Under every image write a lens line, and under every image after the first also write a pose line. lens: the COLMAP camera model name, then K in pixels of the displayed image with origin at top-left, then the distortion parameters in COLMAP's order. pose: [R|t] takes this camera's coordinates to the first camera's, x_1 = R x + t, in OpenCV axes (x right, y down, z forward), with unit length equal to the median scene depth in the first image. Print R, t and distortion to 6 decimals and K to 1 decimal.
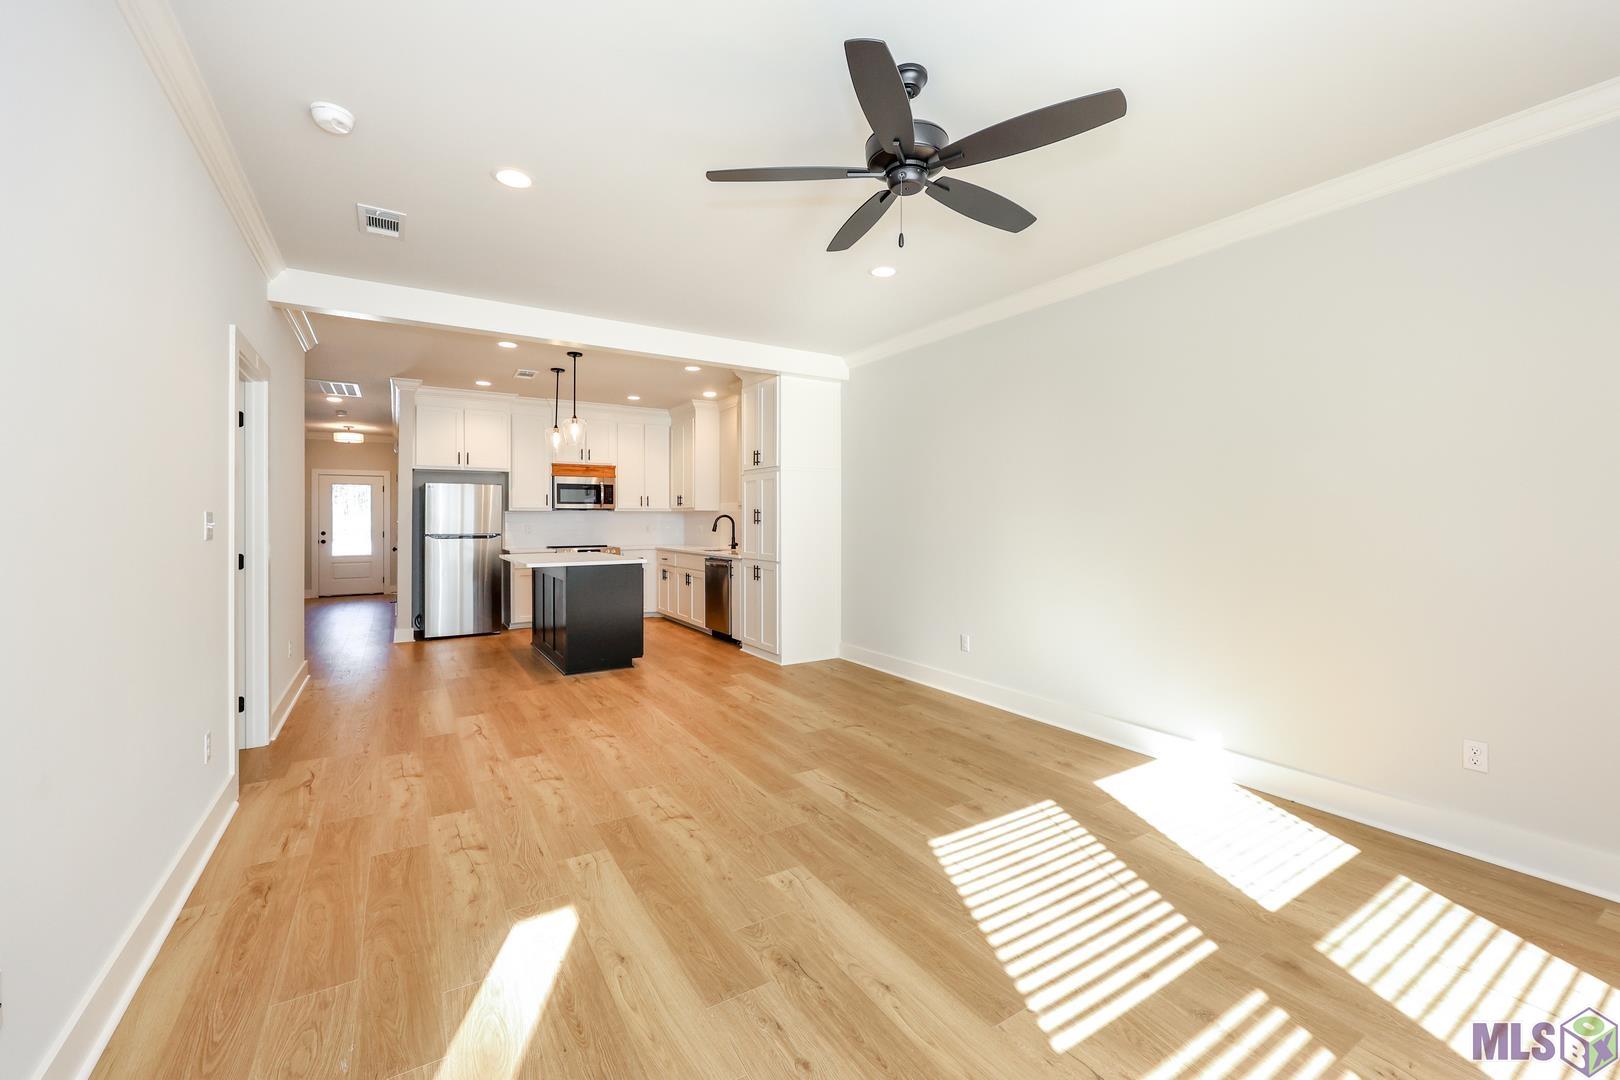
lens RADIAL K [[661.1, 0, 814.1], [0, 661.1, 544.8], [0, 0, 1]] dist [-0.001882, -0.000048]
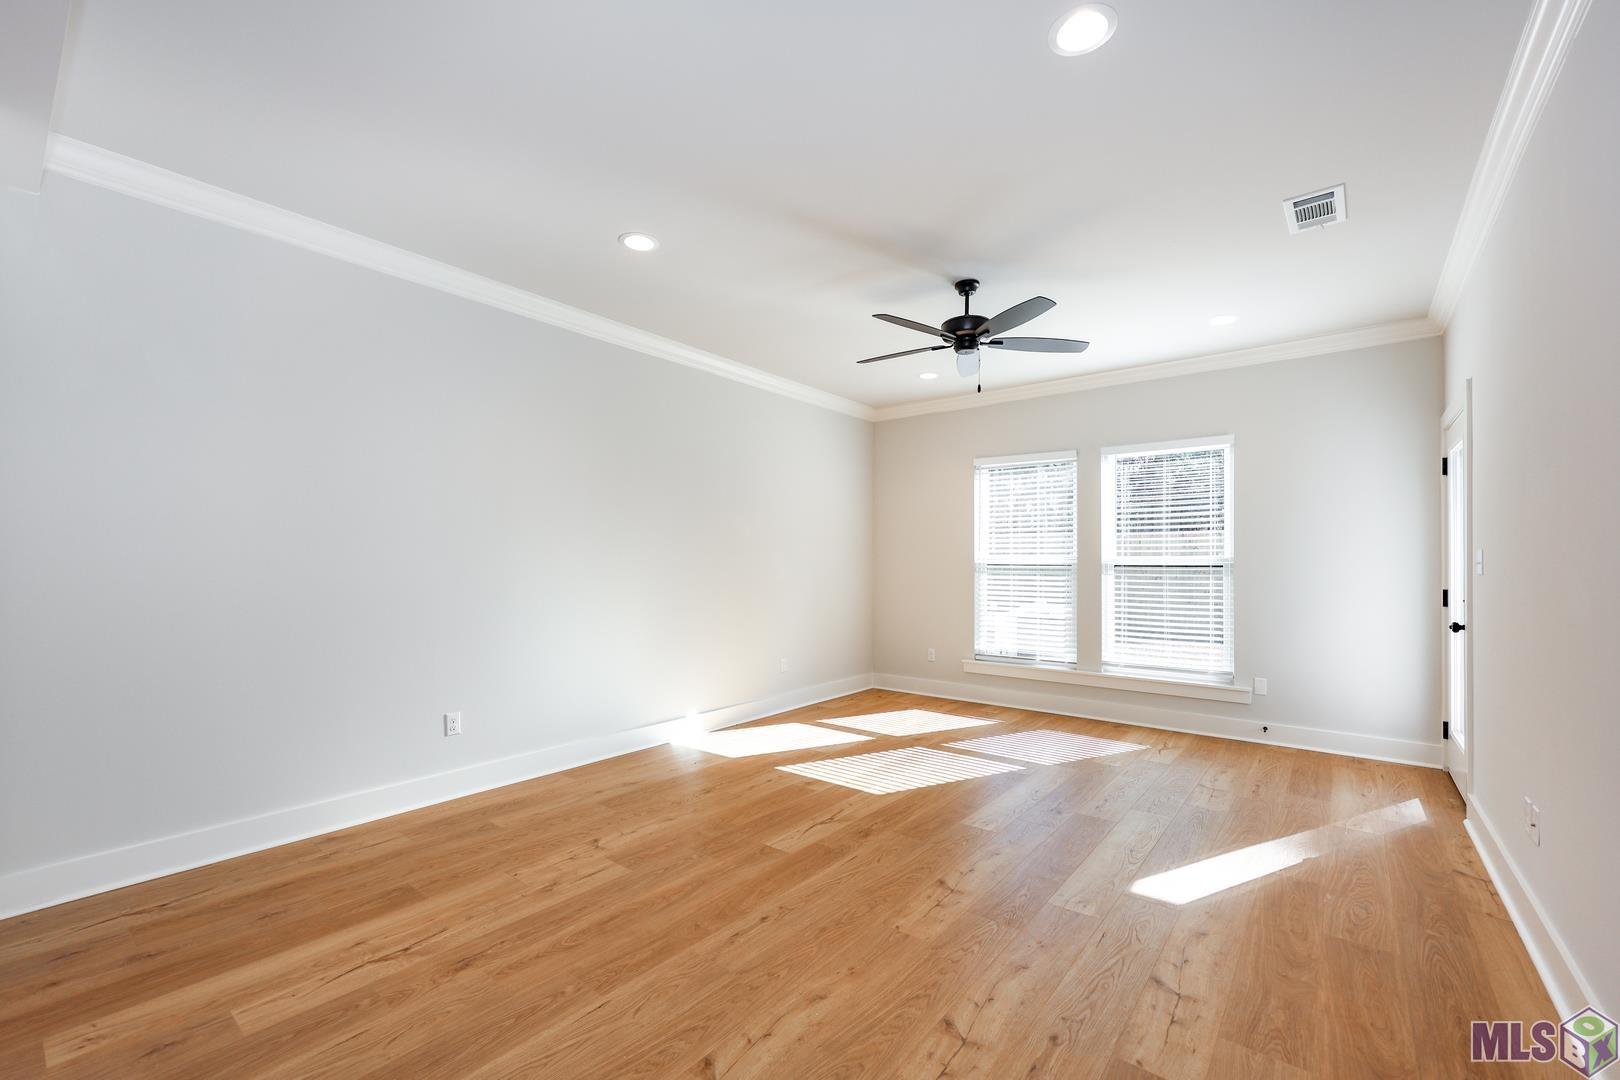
lens RADIAL K [[656.7, 0, 807.4], [0, 656.7, 561.6], [0, 0, 1]] dist [0.007259, 0.000037]
pose [[-0.321334, 0.002571, 0.946962, -0.978183], [0.031792, 0.999462, 0.008074, -0.037915], [-0.946432, 0.032700, -0.321243, 1.438829]]
